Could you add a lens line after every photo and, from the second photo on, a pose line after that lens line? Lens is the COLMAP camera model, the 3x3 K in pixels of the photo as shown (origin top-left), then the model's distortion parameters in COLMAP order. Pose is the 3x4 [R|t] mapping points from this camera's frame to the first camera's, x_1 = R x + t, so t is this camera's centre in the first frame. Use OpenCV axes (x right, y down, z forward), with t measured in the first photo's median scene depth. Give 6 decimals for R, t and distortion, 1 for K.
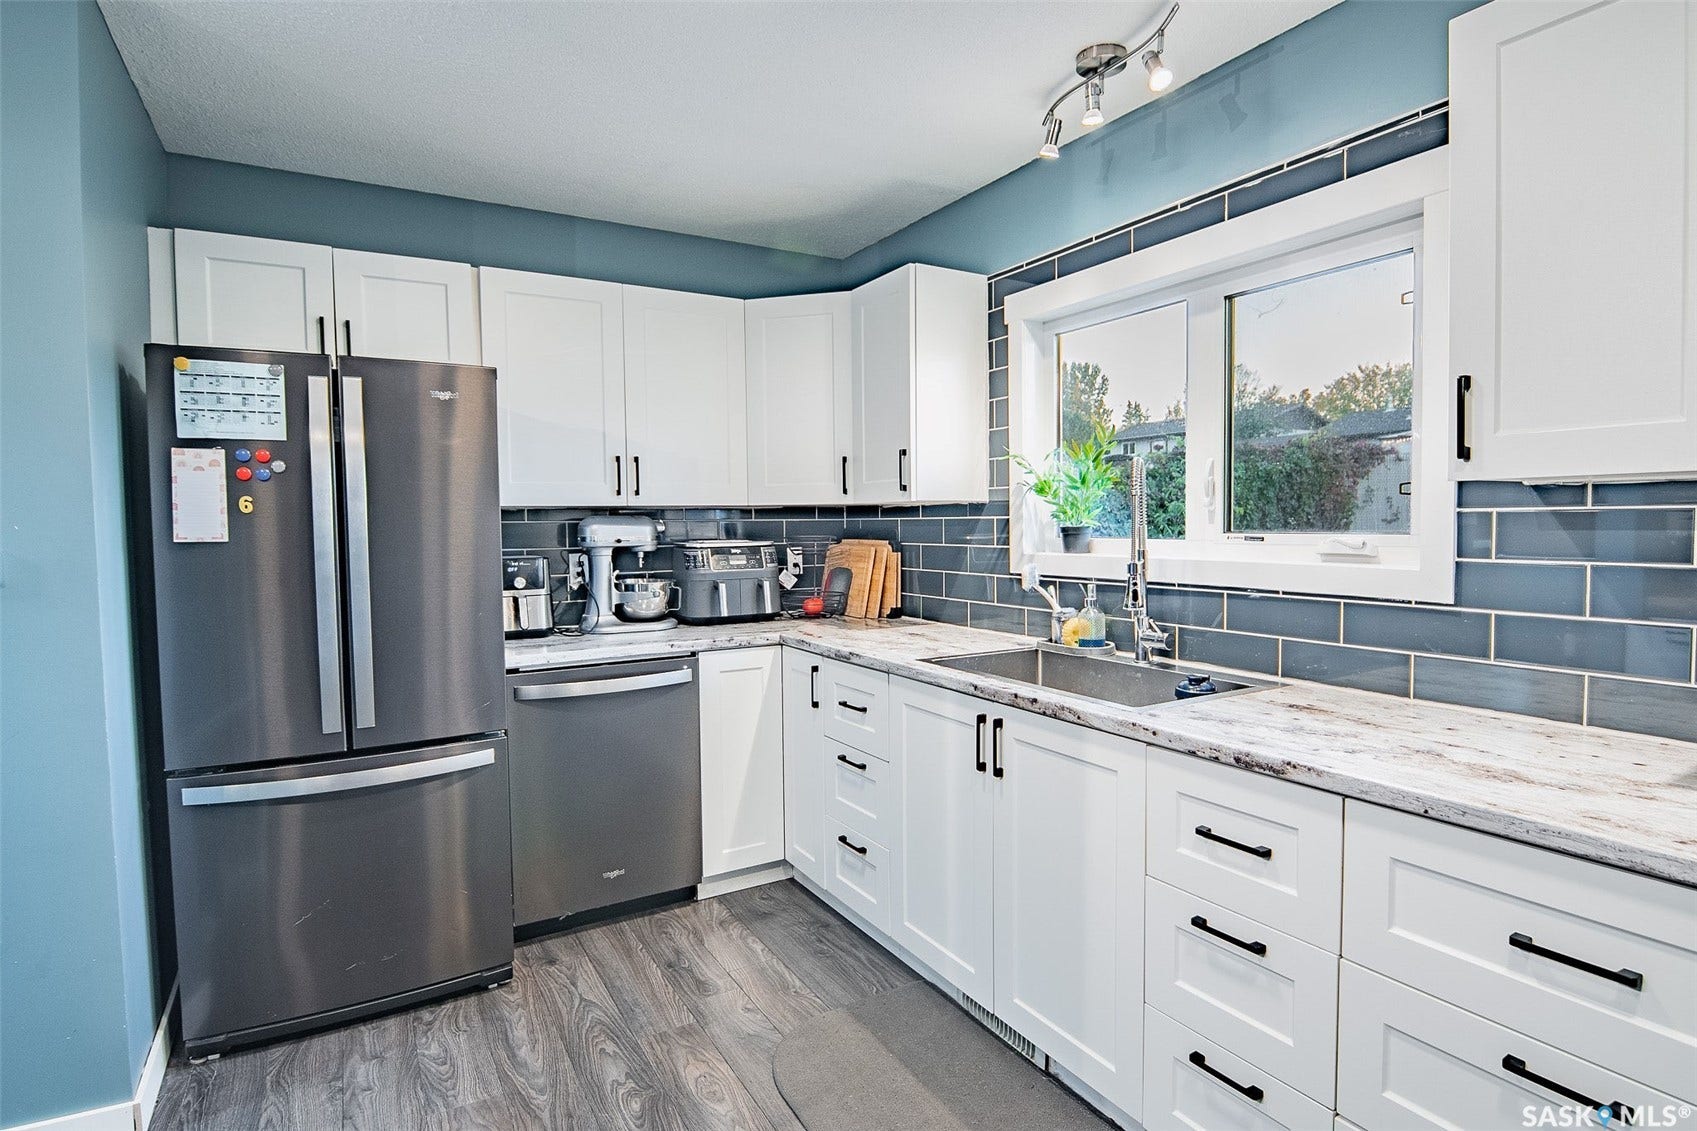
lens RADIAL K [[866.1, 0, 854.6], [0, 866.1, 563.3], [0, 0, 1]] dist [0.001680, -0.019053]
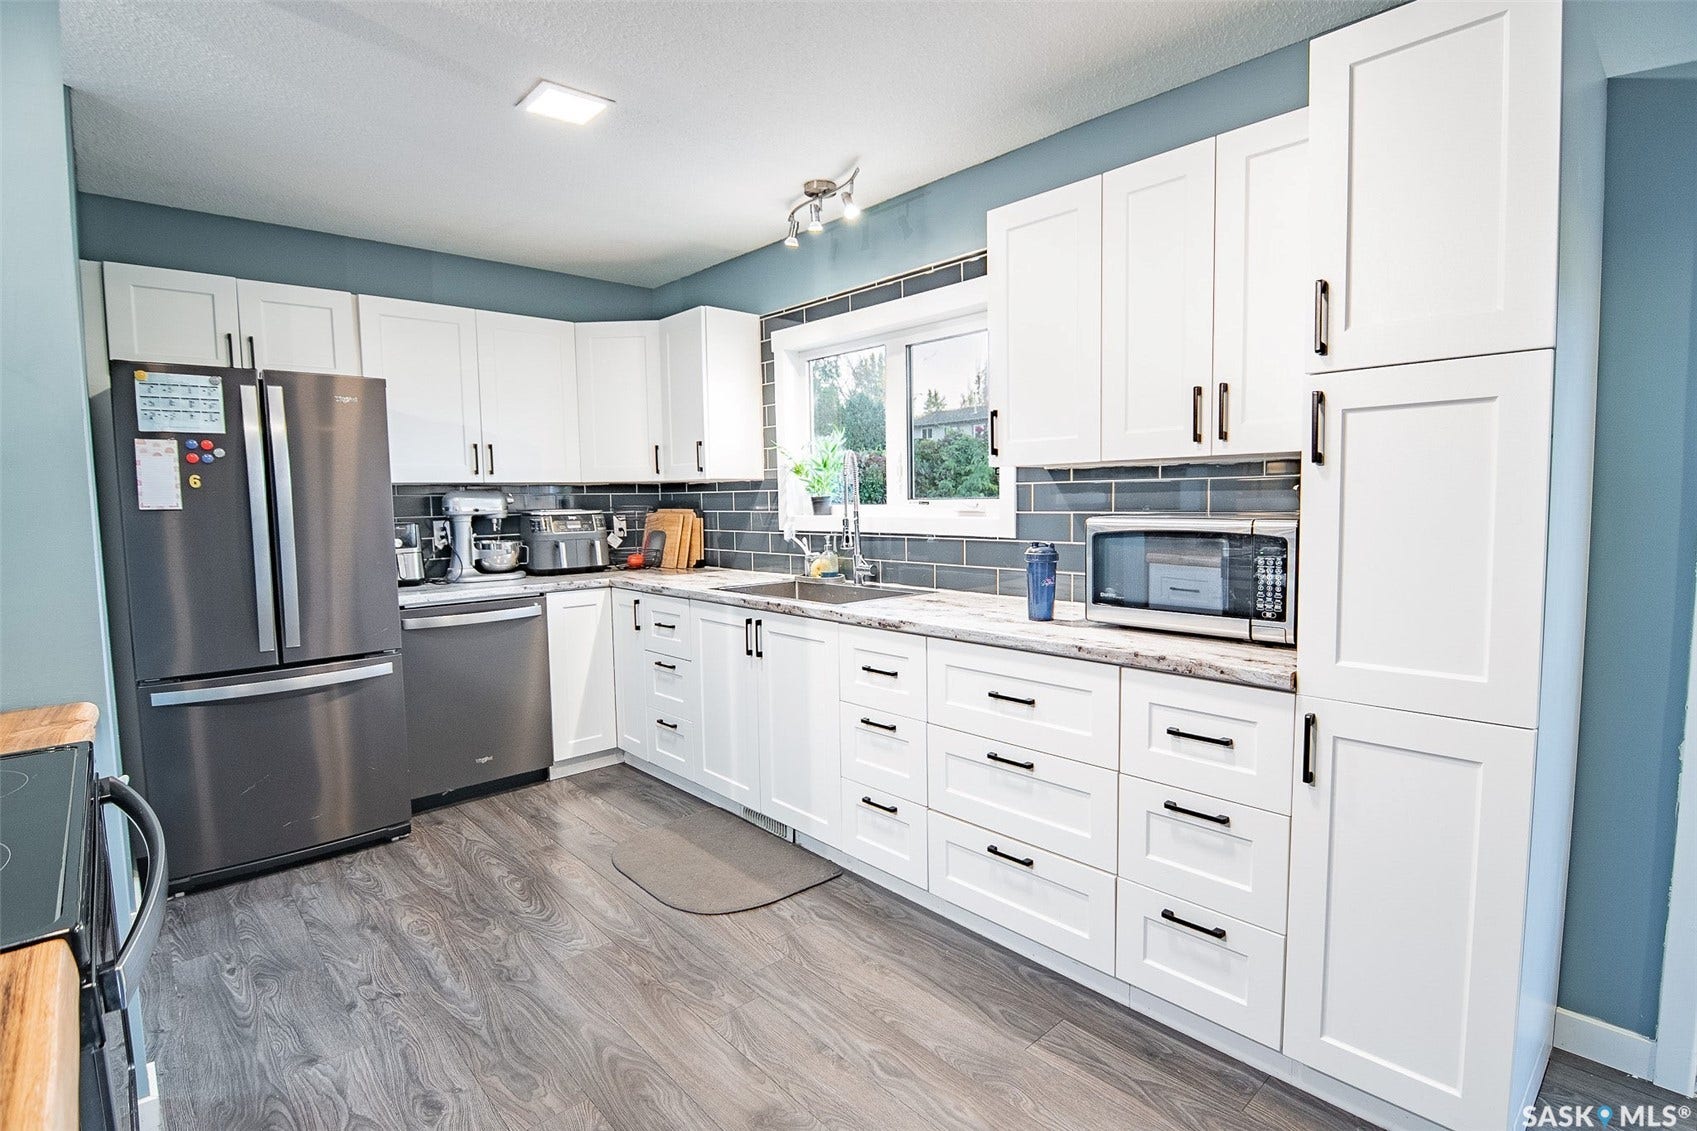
lens RADIAL K [[816.4, 0, 856.8], [0, 816.4, 564.1], [0, 0, 1]] dist [-0.002079, -0.015170]
pose [[0.977439, -0.021297, 0.210142, 0.023964], [0.014847, 0.999370, 0.032222, 0.025441], [-0.210695, -0.028375, 0.977140, -0.326225]]
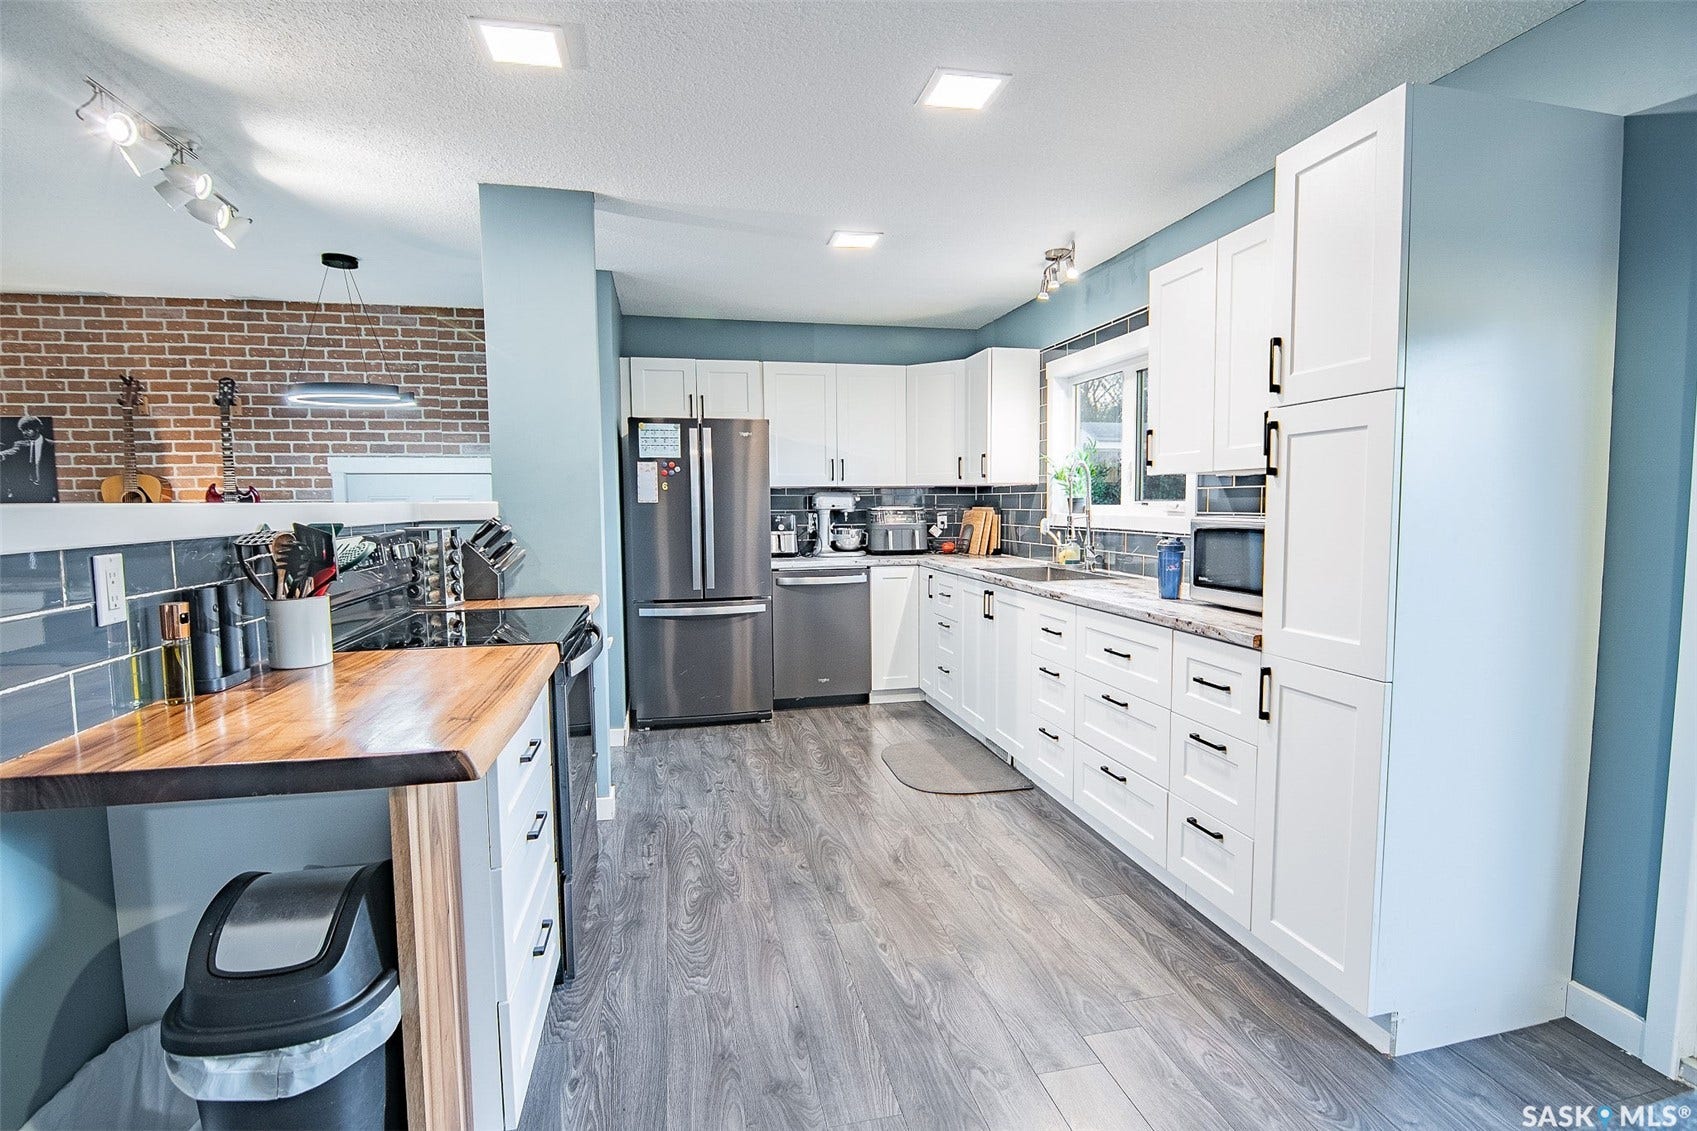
lens RADIAL K [[816.4, 0, 856.8], [0, 816.4, 564.1], [0, 0, 1]] dist [-0.002079, -0.015170]
pose [[0.953232, 0.026952, -0.301036, 0.314386], [-0.017639, 0.999279, 0.033614, 0.040494], [0.301725, -0.026732, 0.953020, -0.659626]]
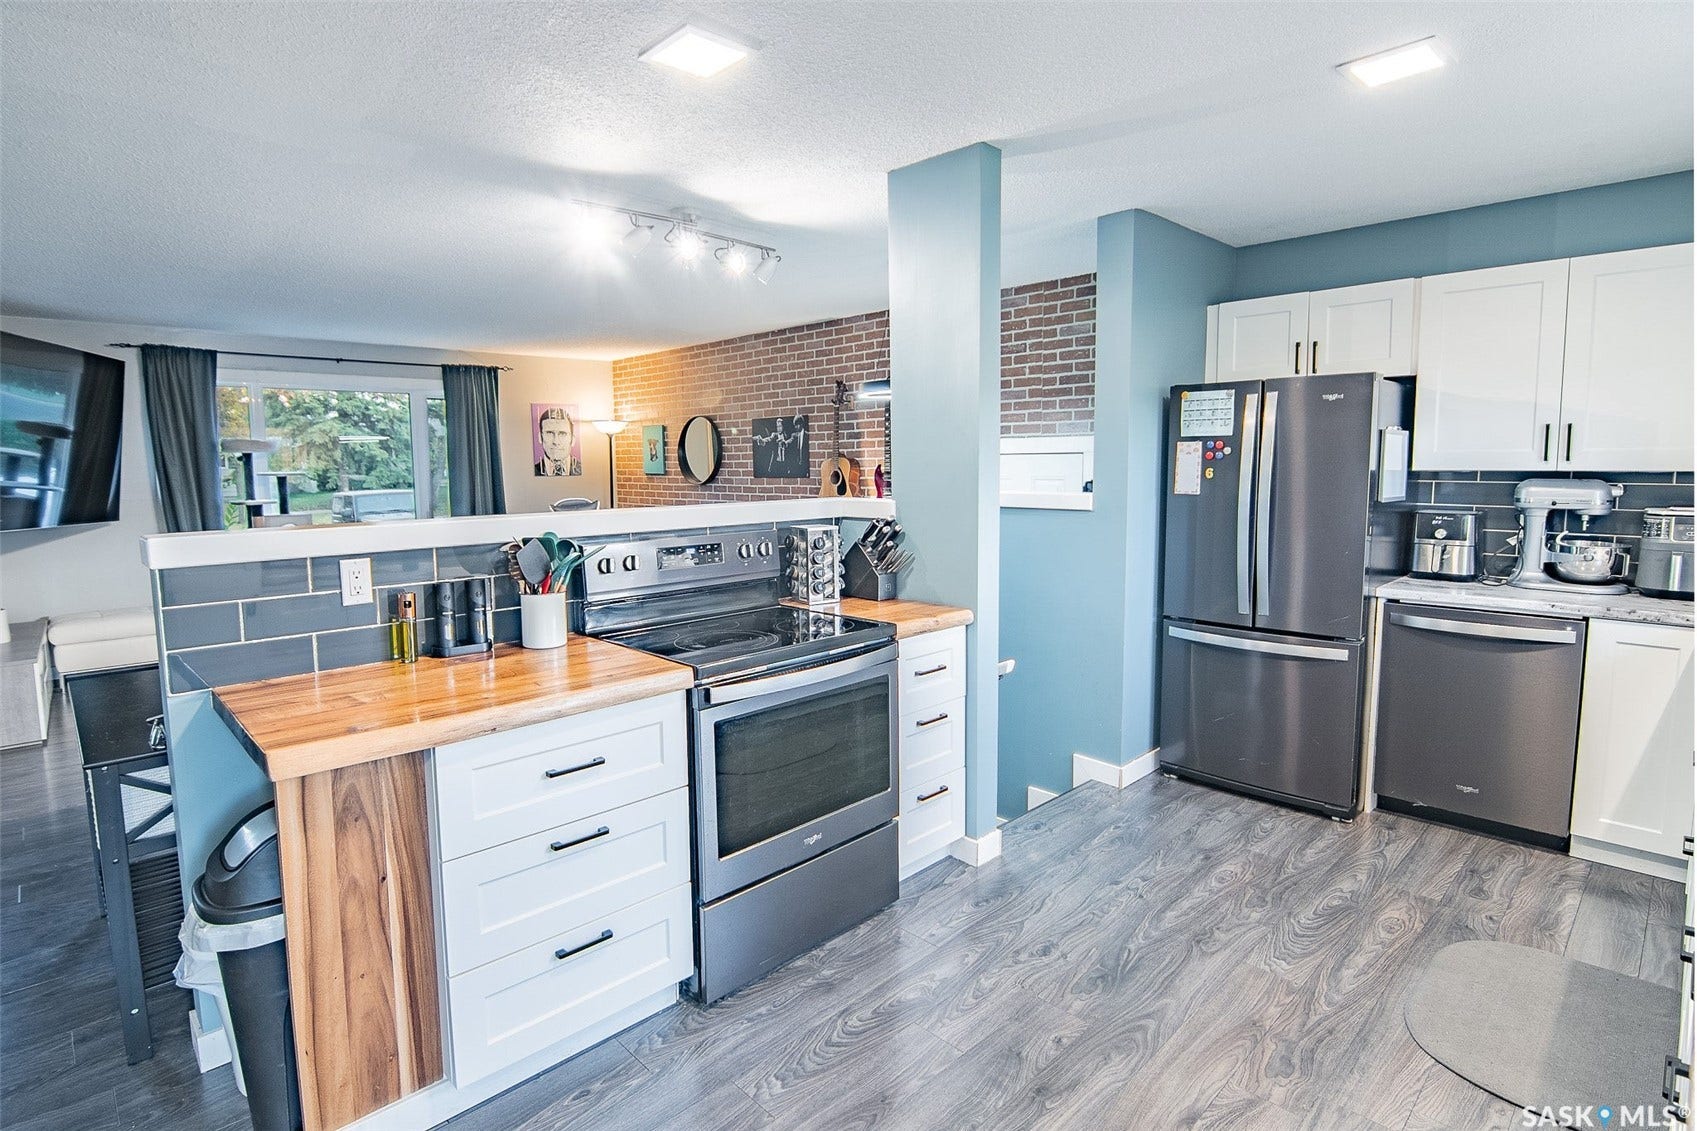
lens RADIAL K [[849.9, 0, 811.6], [0, 849.9, 546.7], [0, 0, 1]] dist [-0.021331, -0.000607]
pose [[0.212770, 0.106306, -0.971302, 0.577326], [-0.038480, 0.994204, 0.100384, -0.044349], [0.976344, 0.016017, 0.215628, -0.108278]]
